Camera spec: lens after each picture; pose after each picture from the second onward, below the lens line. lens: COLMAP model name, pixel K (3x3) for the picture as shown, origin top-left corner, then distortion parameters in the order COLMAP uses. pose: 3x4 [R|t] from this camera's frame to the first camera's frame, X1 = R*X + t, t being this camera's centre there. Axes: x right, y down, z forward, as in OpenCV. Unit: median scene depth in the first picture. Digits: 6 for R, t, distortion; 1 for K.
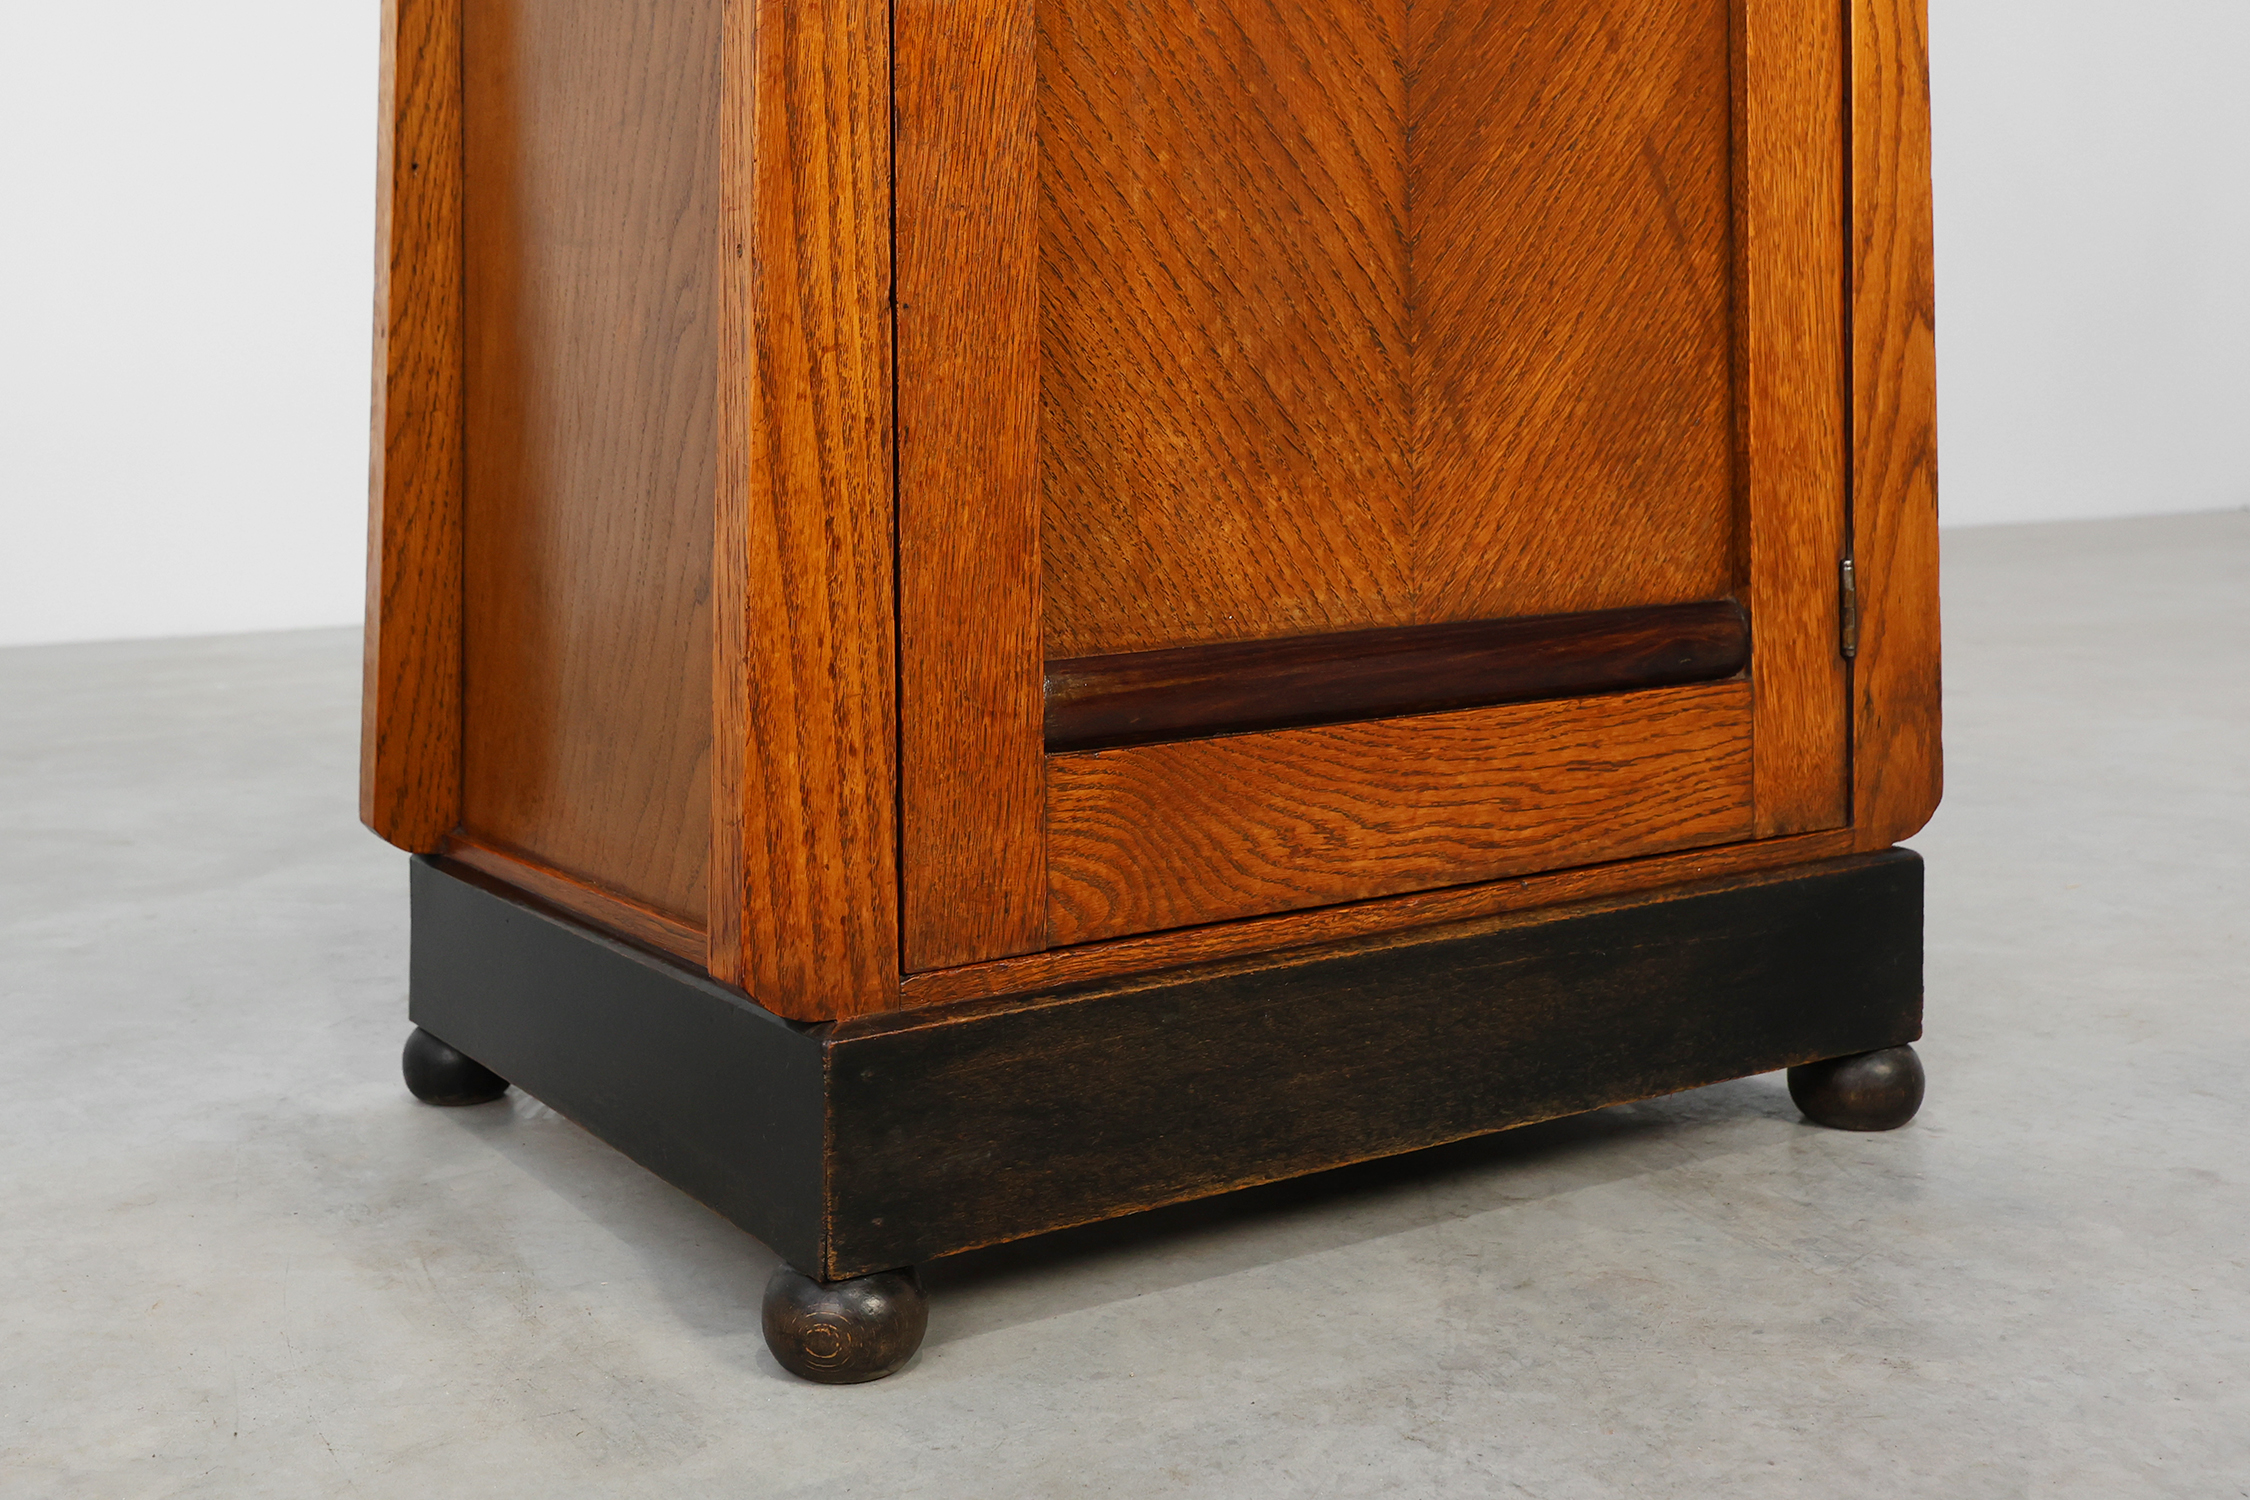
lens RADIAL K [[2059.0, 0, 850.7], [0, 2059.0, 740.9], [0, 0, 1]] dist [-0.003469, 0.001394]
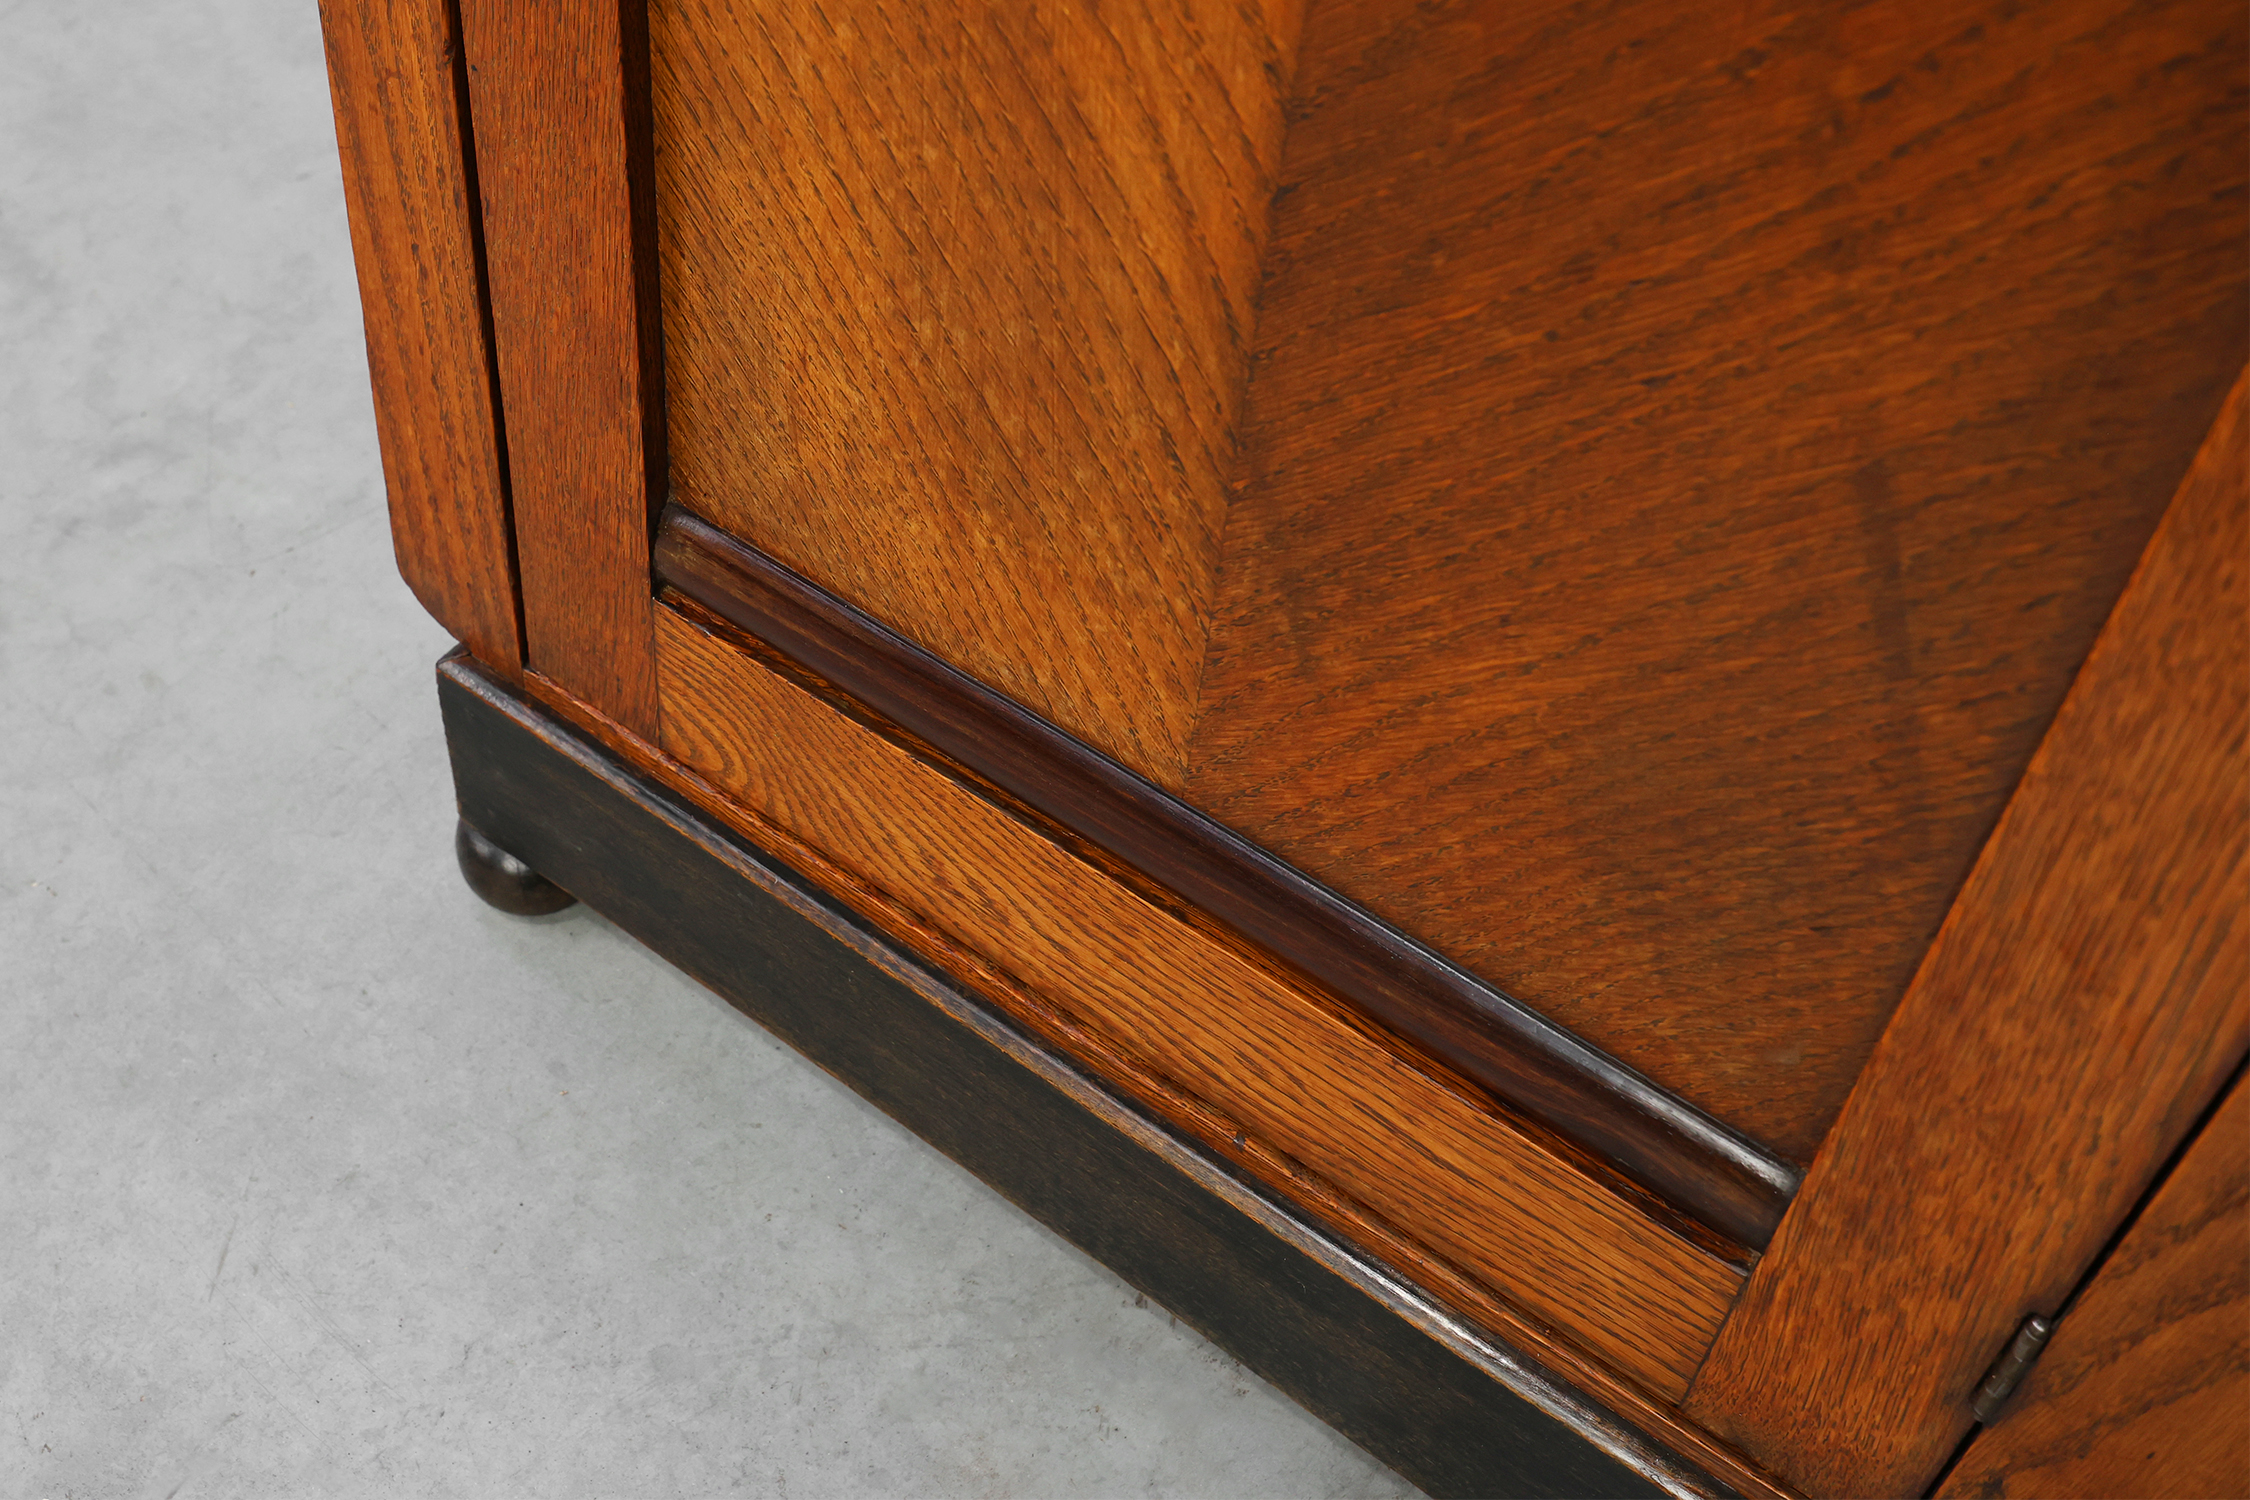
lens RADIAL K [[2322.3, 0, 1131.0], [0, 2322.3, 693.1], [0, 0, 1]] dist [0.000857, 0.009682]
pose [[0.463820, 0.706630, -0.534364, 0.661891], [-0.204187, 0.672194, 0.711662, -0.625479], [0.862078, -0.220973, 0.456062, 0.679811]]
